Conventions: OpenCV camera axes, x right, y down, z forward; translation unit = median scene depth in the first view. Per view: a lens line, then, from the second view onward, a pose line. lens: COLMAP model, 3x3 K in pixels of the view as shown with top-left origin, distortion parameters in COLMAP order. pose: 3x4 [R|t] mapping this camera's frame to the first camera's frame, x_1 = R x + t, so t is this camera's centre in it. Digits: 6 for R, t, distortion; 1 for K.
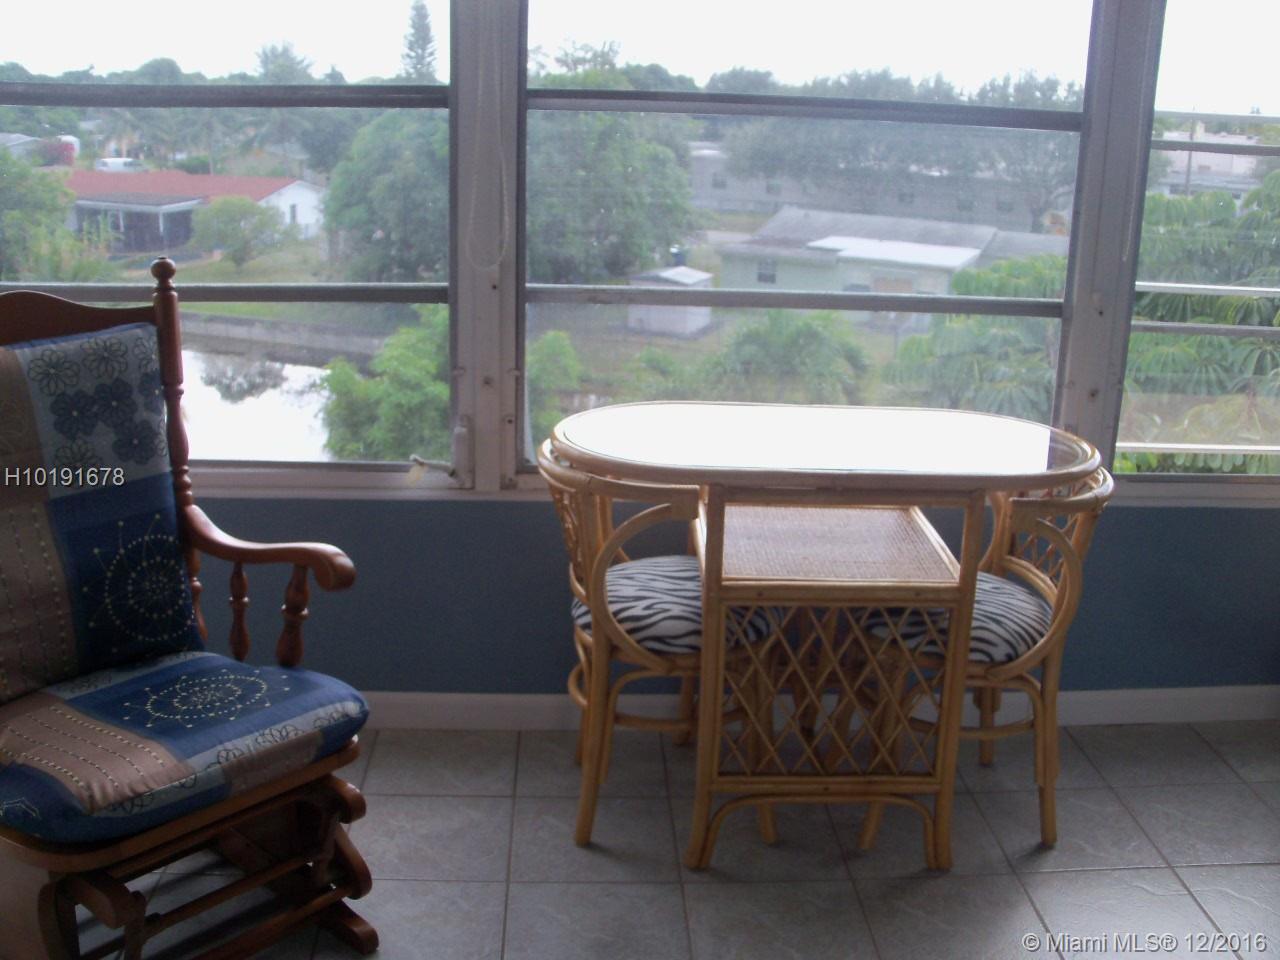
lens RADIAL K [[1300.1, 0, 640.0], [0, 1300.1, 480.0], [0, 0, 1]] dist [-0.289081, 0.298216]
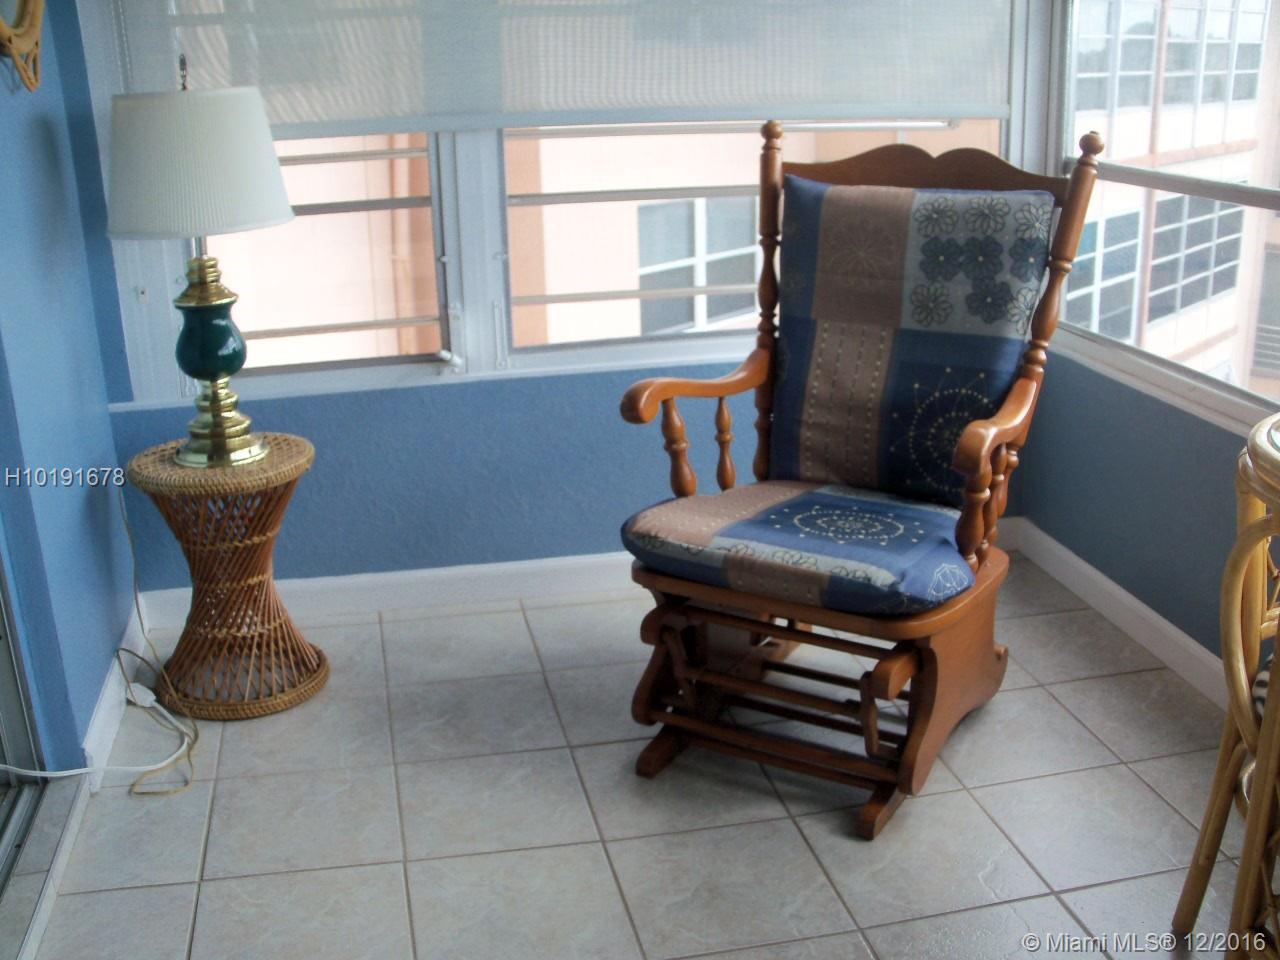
lens RADIAL K [[1300.1, 0, 640.0], [0, 1300.1, 480.0], [0, 0, 1]] dist [-0.289081, 0.298216]
pose [[0.180694, 0.286256, -0.940961, 0.577356], [-0.254640, 0.937704, 0.236366, -0.066726], [0.950004, 0.196896, 0.242330, 0.521638]]
